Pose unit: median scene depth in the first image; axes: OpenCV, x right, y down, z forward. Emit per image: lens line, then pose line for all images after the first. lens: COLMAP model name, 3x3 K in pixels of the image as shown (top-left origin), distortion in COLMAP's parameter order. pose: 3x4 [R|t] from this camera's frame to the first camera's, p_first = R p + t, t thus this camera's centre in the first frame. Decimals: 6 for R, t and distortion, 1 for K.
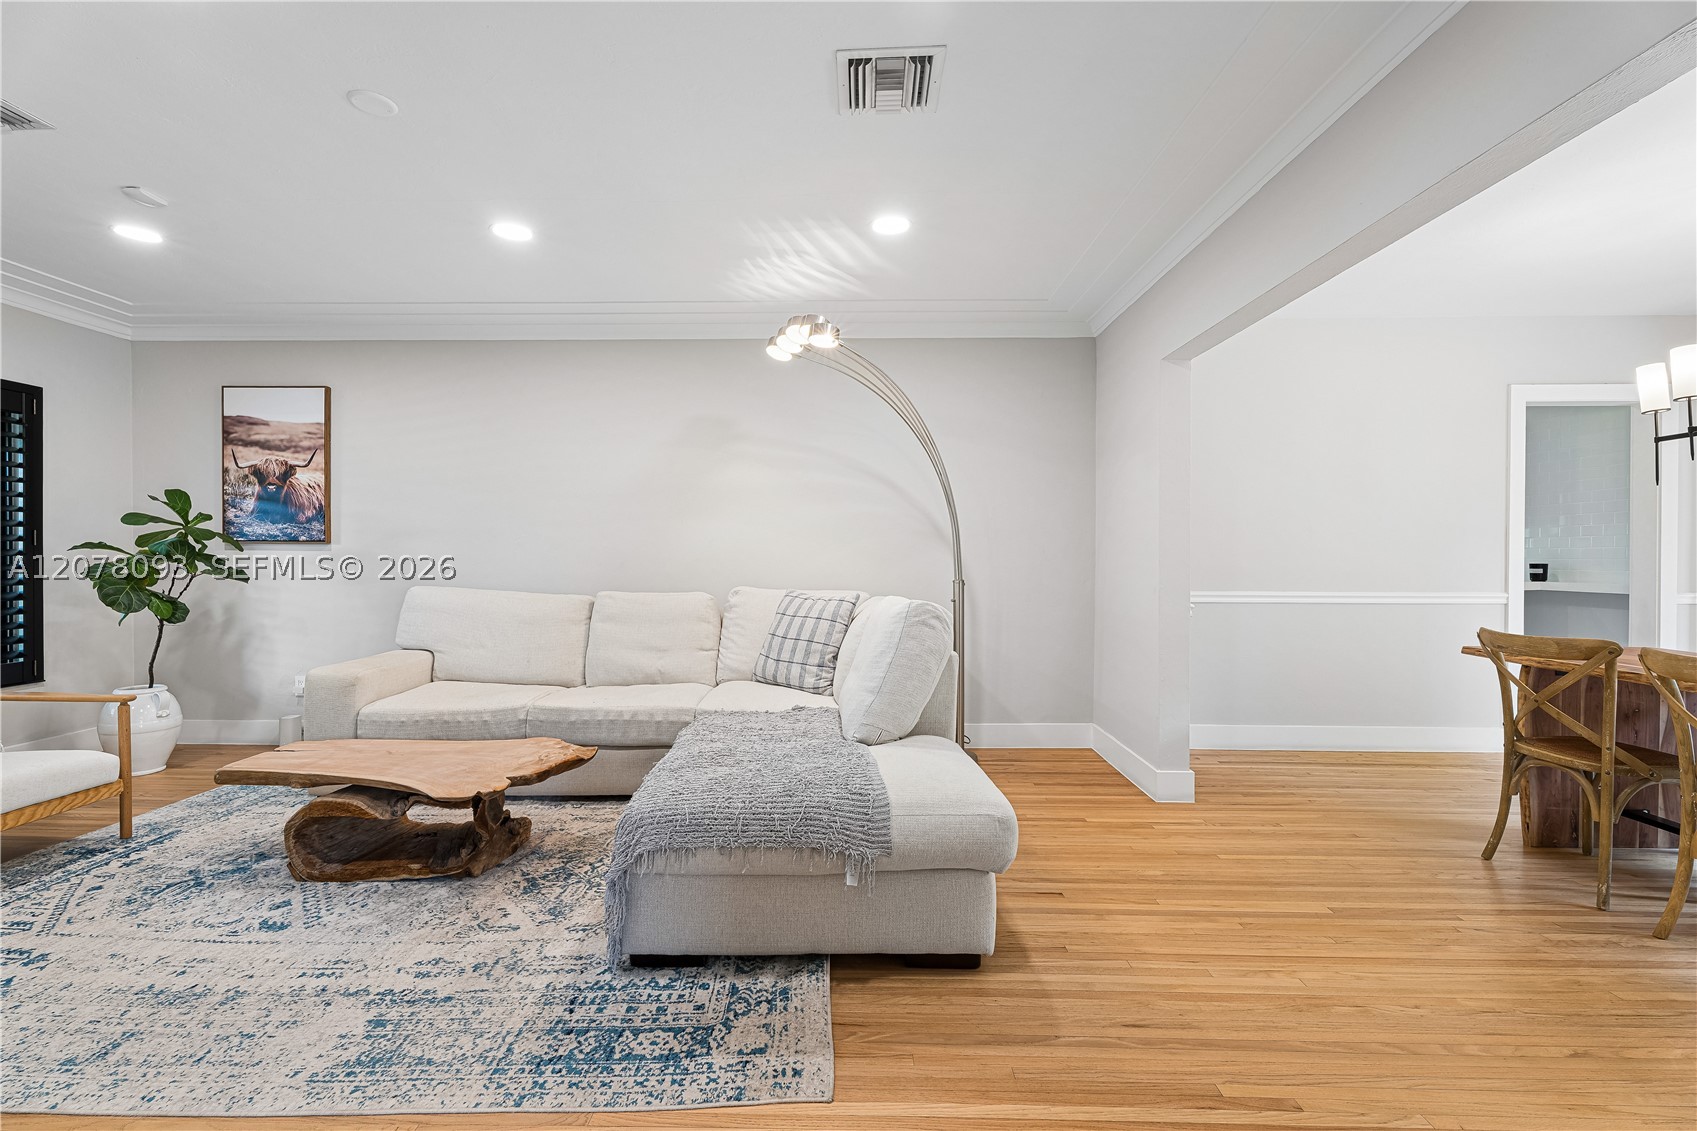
lens RADIAL K [[749.6, 0, 845.2], [0, 749.6, 549.6], [0, 0, 1]] dist [-0.001876, -0.001179]
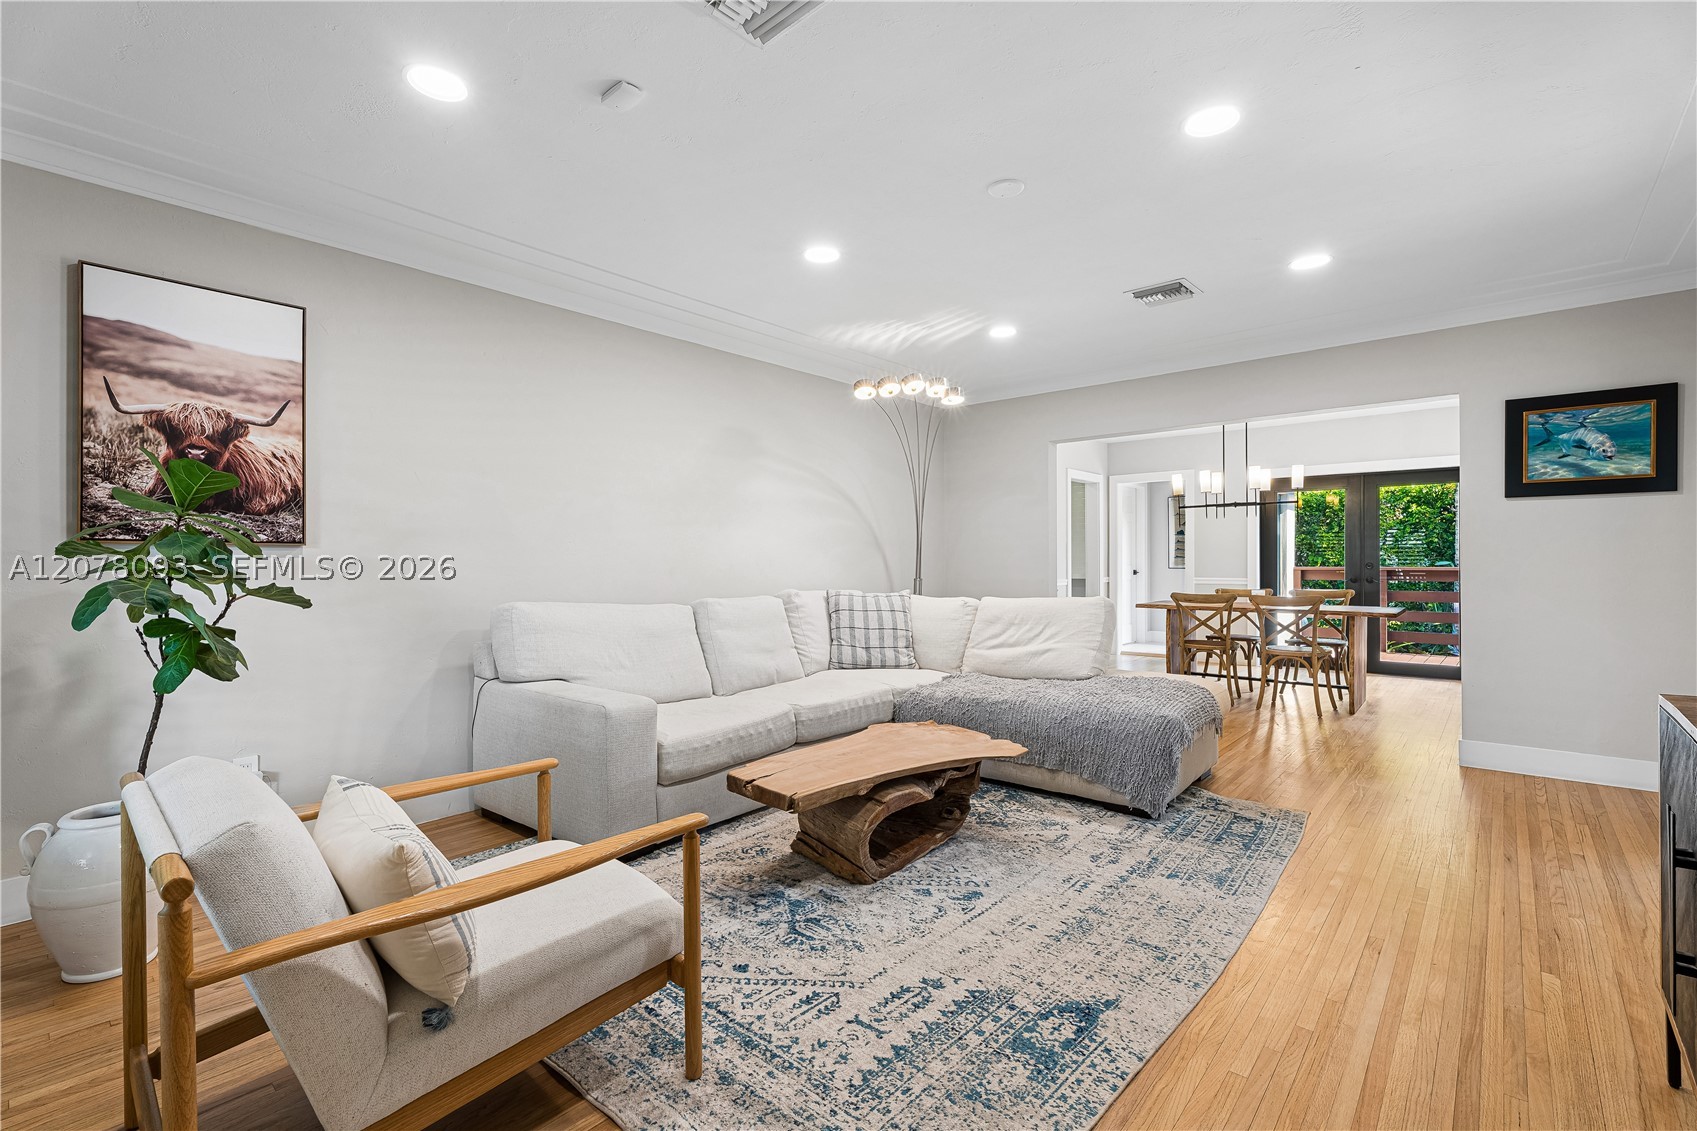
lens RADIAL K [[747.3, 0, 841.3], [0, 747.3, 545.6], [0, 0, 1]] dist [-0.000208, -0.000269]
pose [[0.653299, 0.010870, 0.757022, -0.883081], [-0.001287, 0.999911, -0.013247, -0.000431], [-0.757099, 0.007680, 0.653255, 0.212408]]
